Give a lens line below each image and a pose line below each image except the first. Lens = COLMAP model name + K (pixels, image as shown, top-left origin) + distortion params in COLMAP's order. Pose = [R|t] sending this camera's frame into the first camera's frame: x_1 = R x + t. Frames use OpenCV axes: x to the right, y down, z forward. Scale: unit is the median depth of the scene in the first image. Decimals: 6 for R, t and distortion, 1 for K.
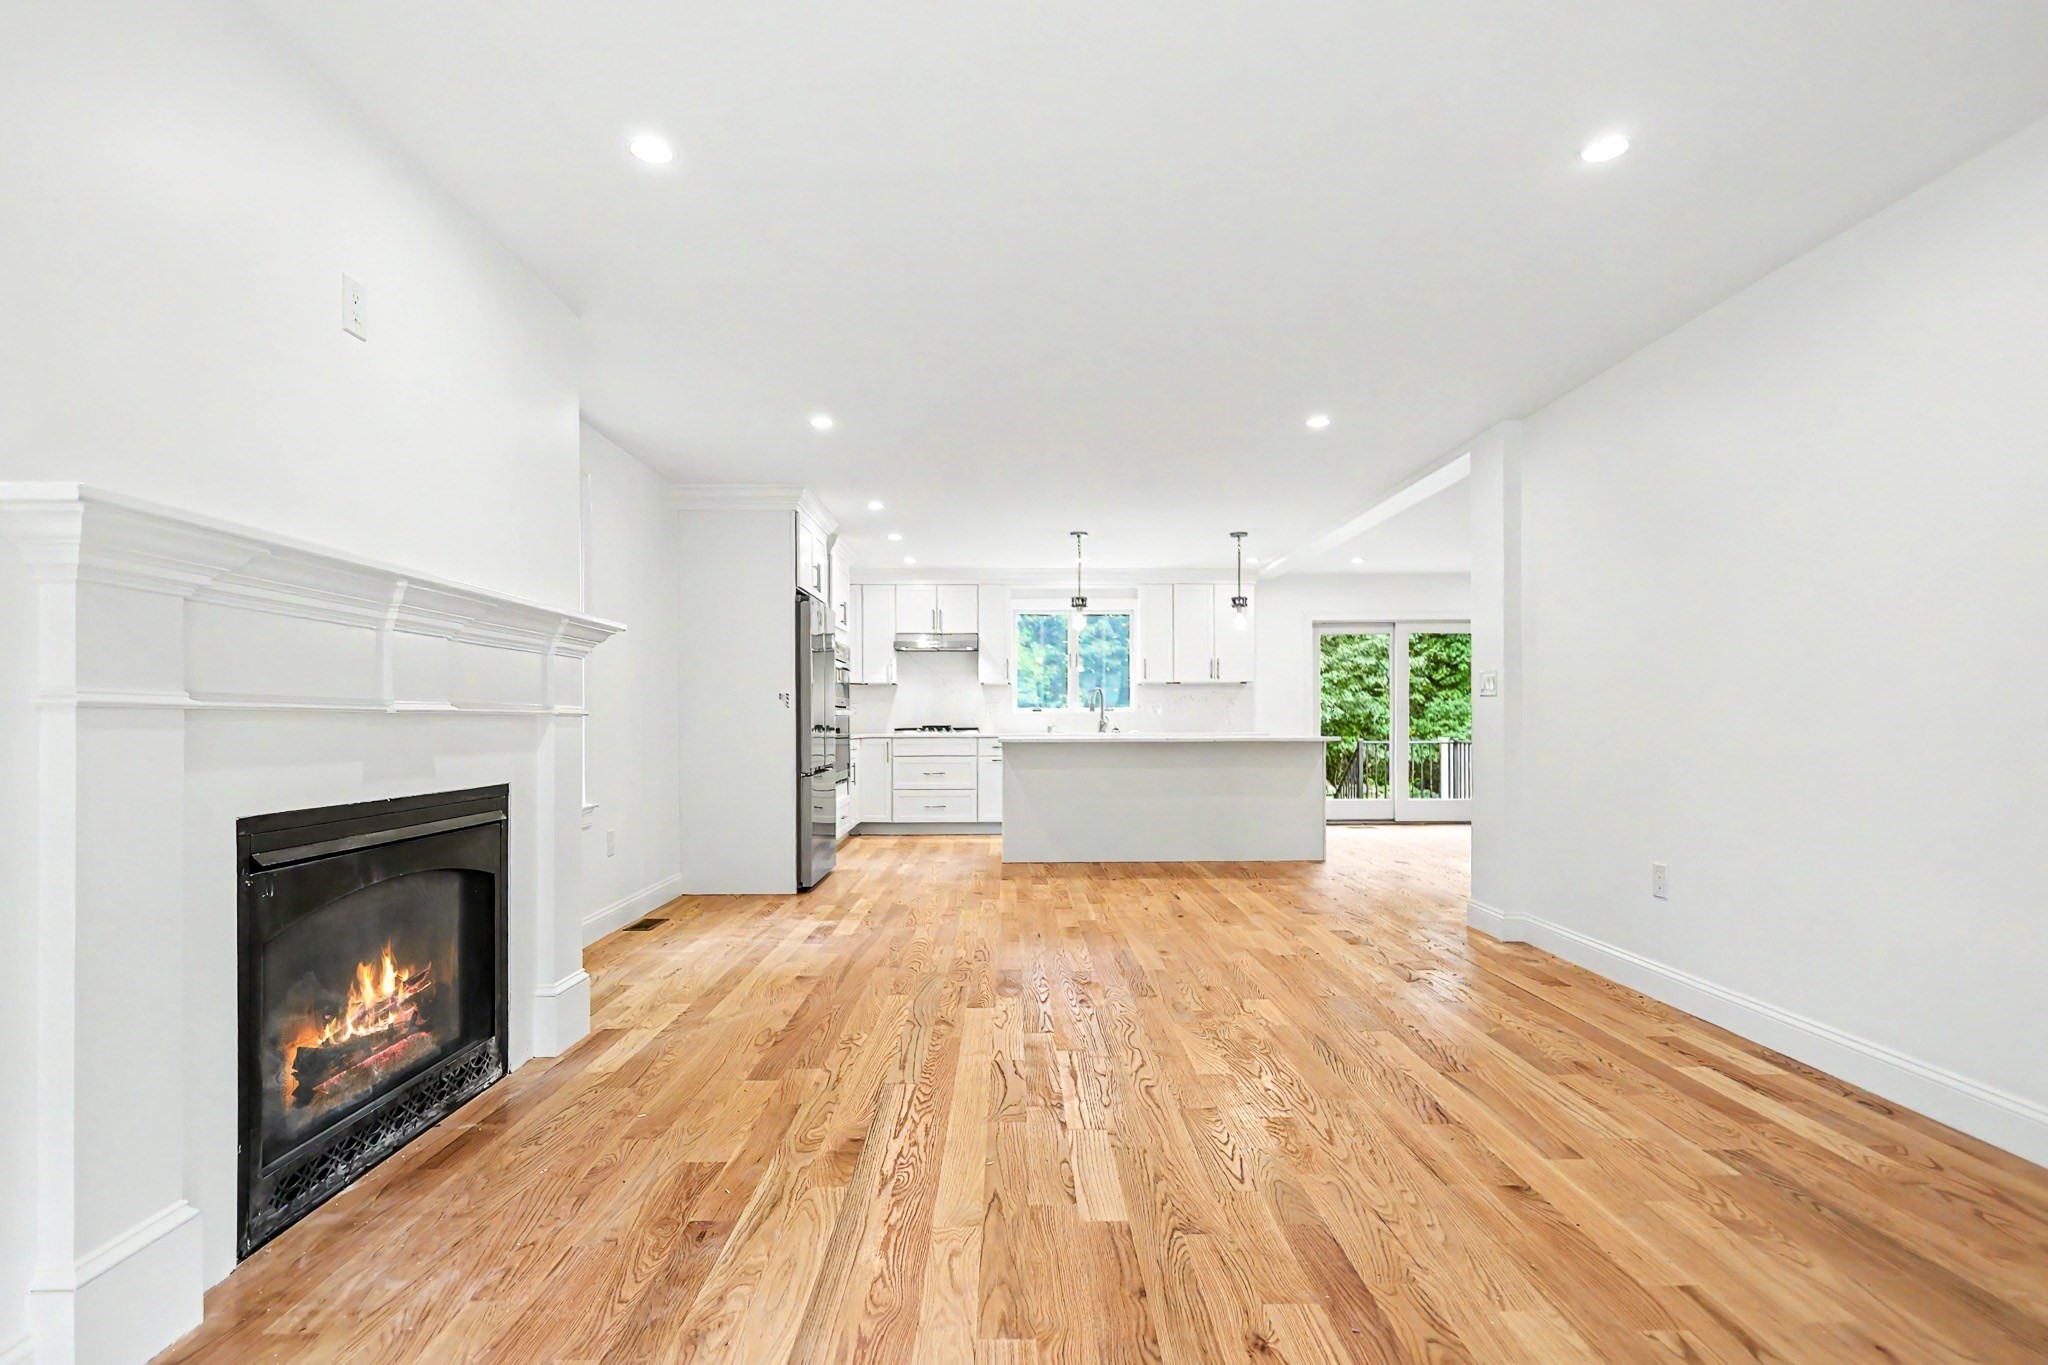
lens RADIAL K [[1045.1, 0, 1022.4], [0, 1045.1, 721.8], [0, 0, 1]] dist [0.001763, 0.000039]
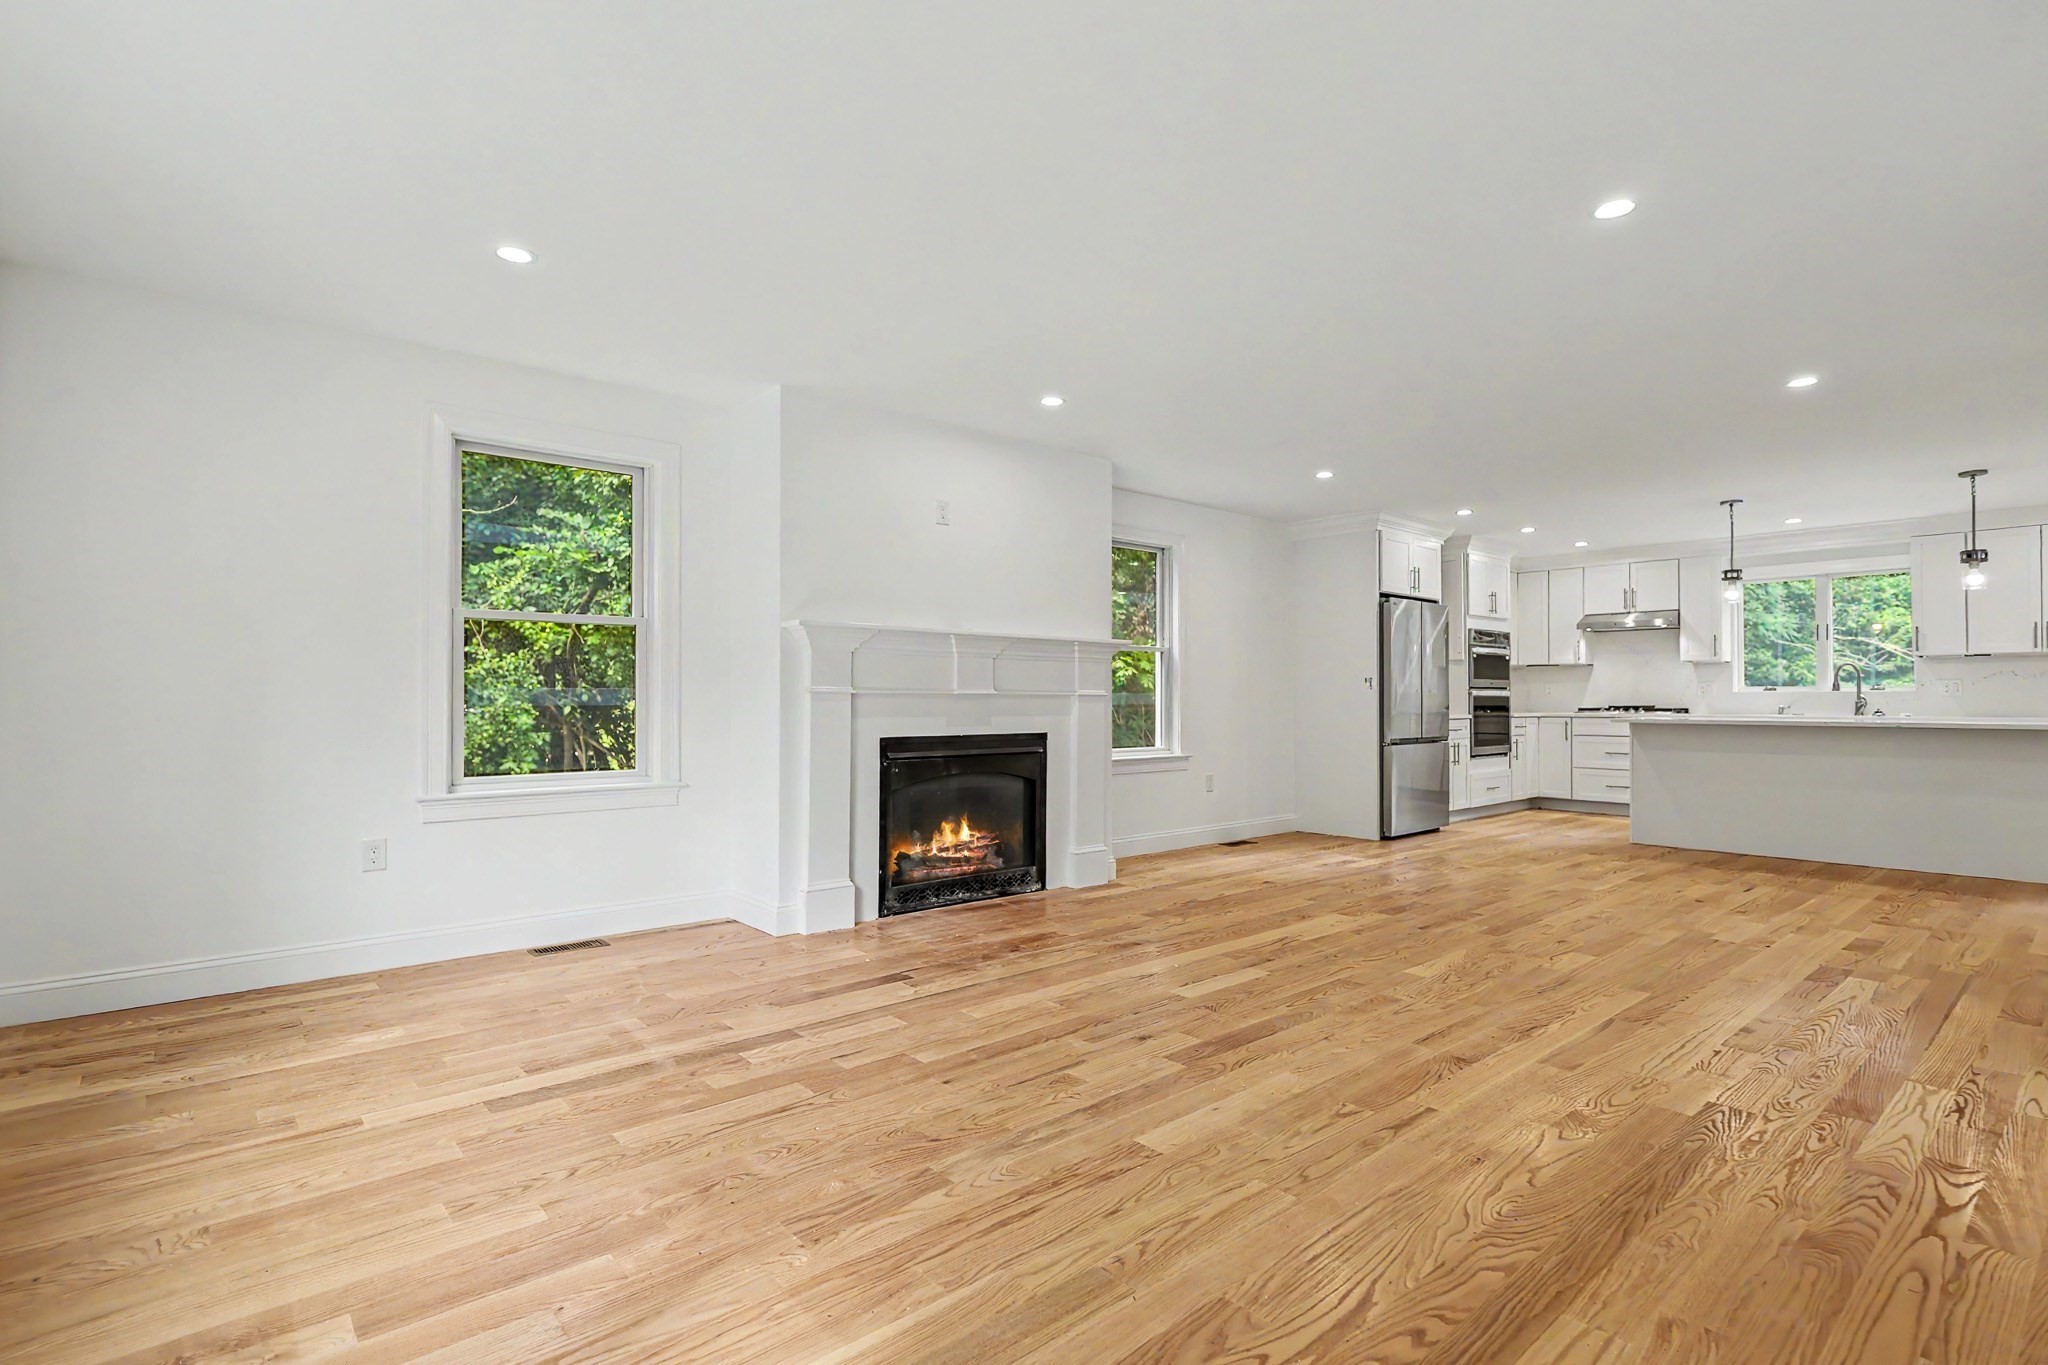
lens RADIAL K [[973.2, 0, 986.6], [0, 973.2, 680.8], [0, 0, 1]] dist [-0.000423, -0.000143]
pose [[0.634663, -0.009699, -0.772728, 0.738883], [-0.005032, 0.999848, -0.016683, -0.003569], [0.772773, 0.014477, 0.634518, -0.169844]]
